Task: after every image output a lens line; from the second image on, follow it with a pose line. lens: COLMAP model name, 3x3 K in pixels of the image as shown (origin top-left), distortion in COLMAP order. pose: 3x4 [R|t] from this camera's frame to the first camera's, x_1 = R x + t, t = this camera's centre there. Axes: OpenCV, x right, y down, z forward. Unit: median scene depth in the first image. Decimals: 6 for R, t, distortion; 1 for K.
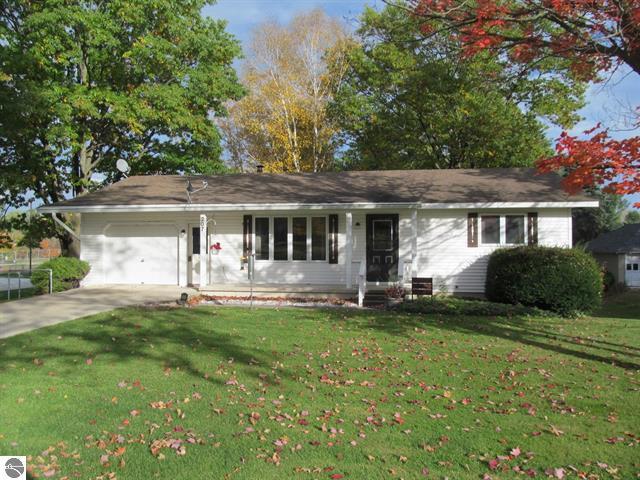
lens RADIAL K [[516.7, 0, 320.0], [0, 516.7, 240.0], [0, 0, 1]] dist [-0.010222, -0.000886]
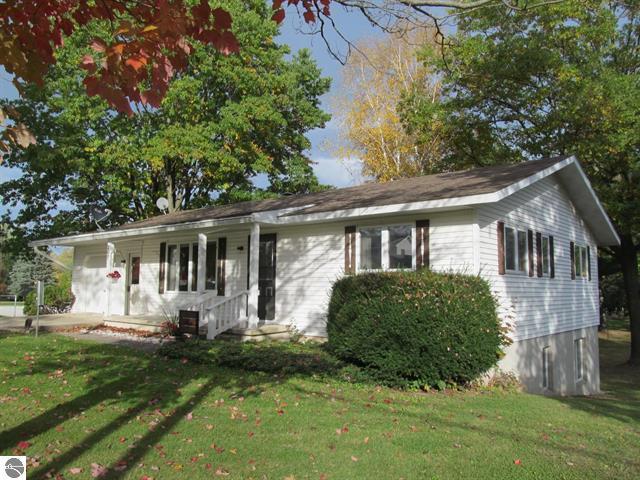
lens RADIAL K [[516.7, 0, 320.0], [0, 516.7, 240.0], [0, 0, 1]] dist [-0.010222, -0.000886]
pose [[0.848723, -0.040421, -0.527291, 0.612104], [-0.005107, 0.996402, -0.084603, 0.025932], [0.528814, 0.074498, 0.845462, 0.365629]]
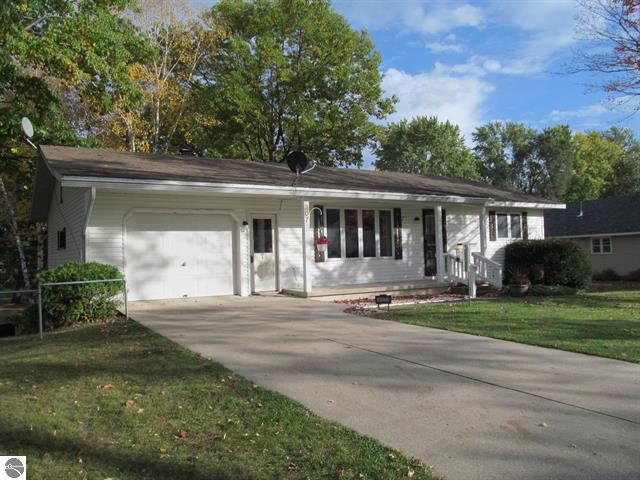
lens RADIAL K [[516.7, 0, 320.0], [0, 516.7, 240.0], [0, 0, 1]] dist [-0.010222, -0.000886]
pose [[0.765212, -0.001415, 0.643777, -0.697376], [0.019603, 0.999585, -0.021104, 0.026701], [-0.643480, 0.028770, 0.764922, 0.365102]]
